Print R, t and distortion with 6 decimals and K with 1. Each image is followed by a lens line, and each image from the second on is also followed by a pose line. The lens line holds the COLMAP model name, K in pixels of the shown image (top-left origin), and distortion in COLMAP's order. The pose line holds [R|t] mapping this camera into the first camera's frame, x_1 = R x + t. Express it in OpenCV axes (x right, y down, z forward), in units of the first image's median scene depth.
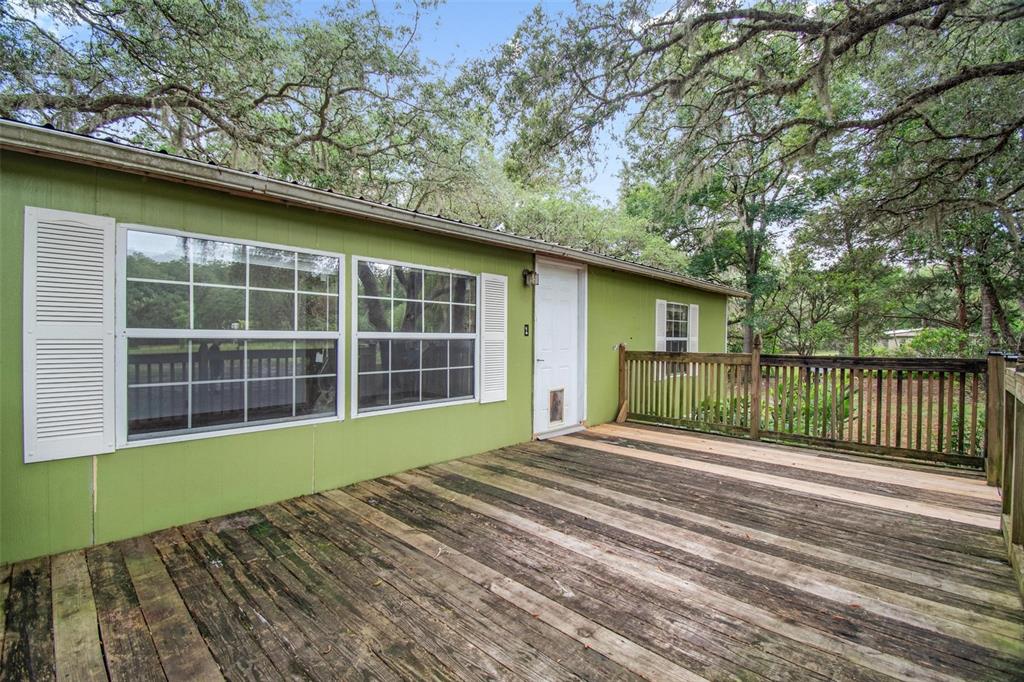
lens RADIAL K [[463.2, 0, 511.6], [0, 463.2, 344.0], [0, 0, 1]] dist [0.000200, -0.006838]
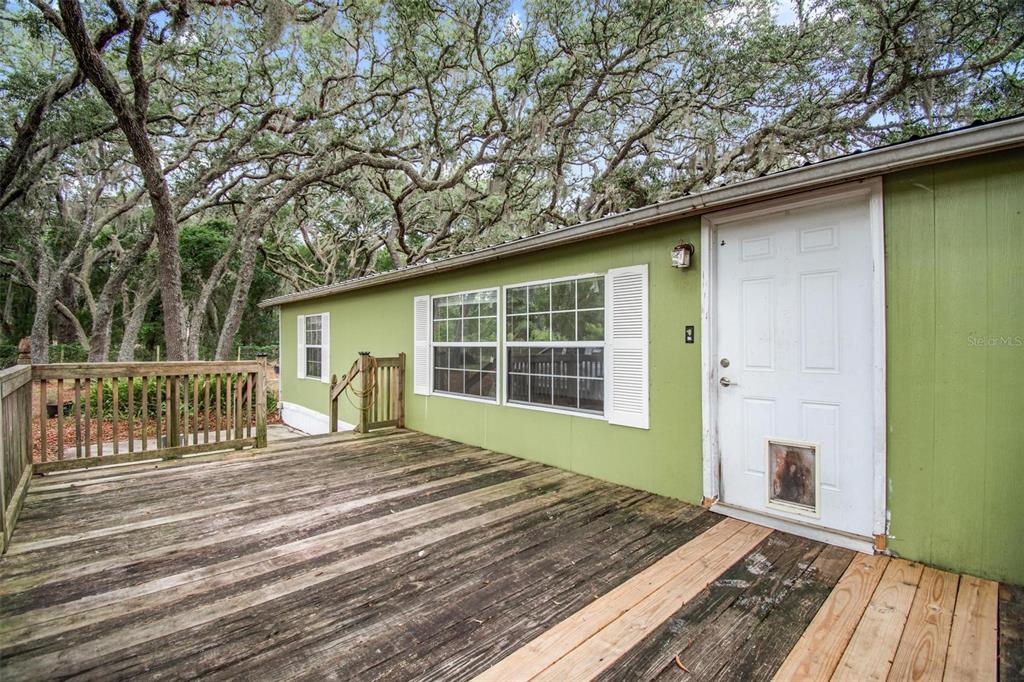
lens RADIAL K [[463.2, 0, 506.9], [0, 463.2, 340.8], [0, 0, 1]] dist [0.000200, -0.006838]
pose [[-0.075292, -0.011013, -0.997101, 1.098473], [-0.012824, 0.999867, -0.010075, -0.016316], [0.997079, 0.012028, -0.075423, 1.200966]]
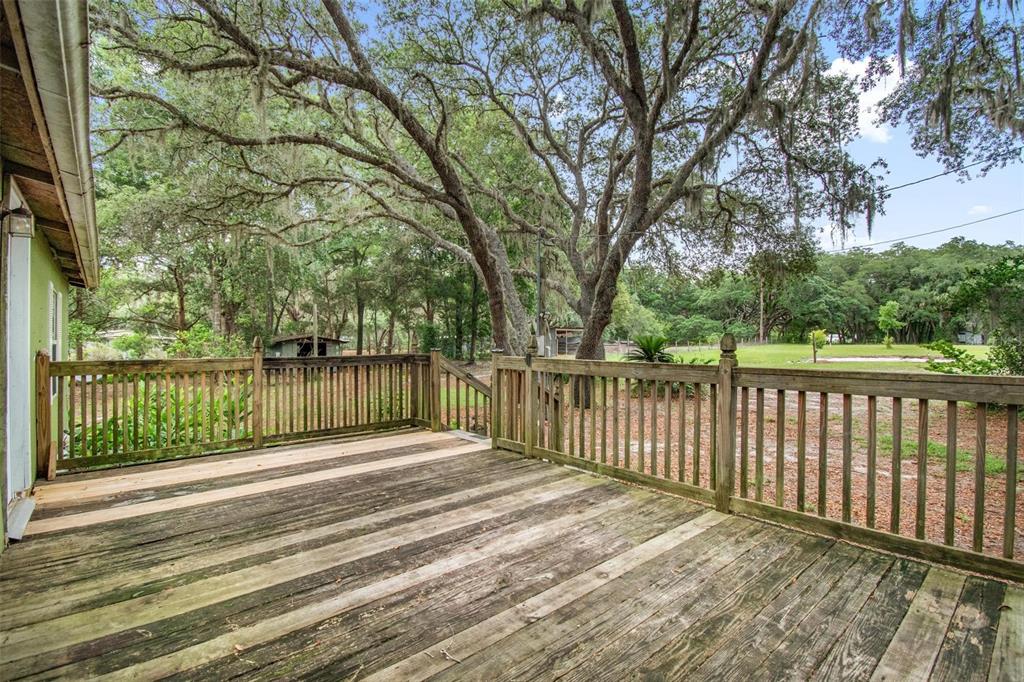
lens RADIAL K [[463.2, 0, 521.0], [0, 463.2, 342.3], [0, 0, 1]] dist [0.000200, -0.006838]
pose [[0.078775, -0.008290, 0.996858, -0.620775], [0.014195, 0.999873, 0.007193, -0.016316], [-0.996791, 0.013584, 0.078883, 0.616171]]
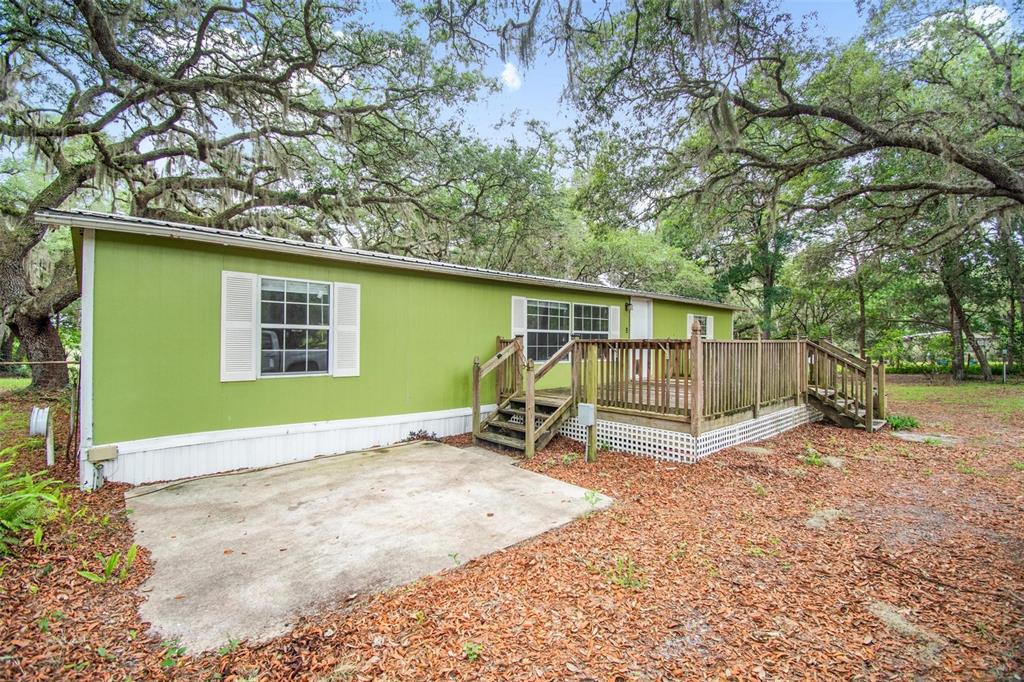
lens RADIAL K [[463.2, 0, 516.0], [0, 463.2, 335.8], [0, 0, 1]] dist [0.000200, -0.006838]
pose [[0.998323, 0.010512, -0.056927, -0.565184], [-0.011334, 0.999836, -0.014132, 0.052833], [0.056770, 0.014754, 0.998278, -1.914818]]
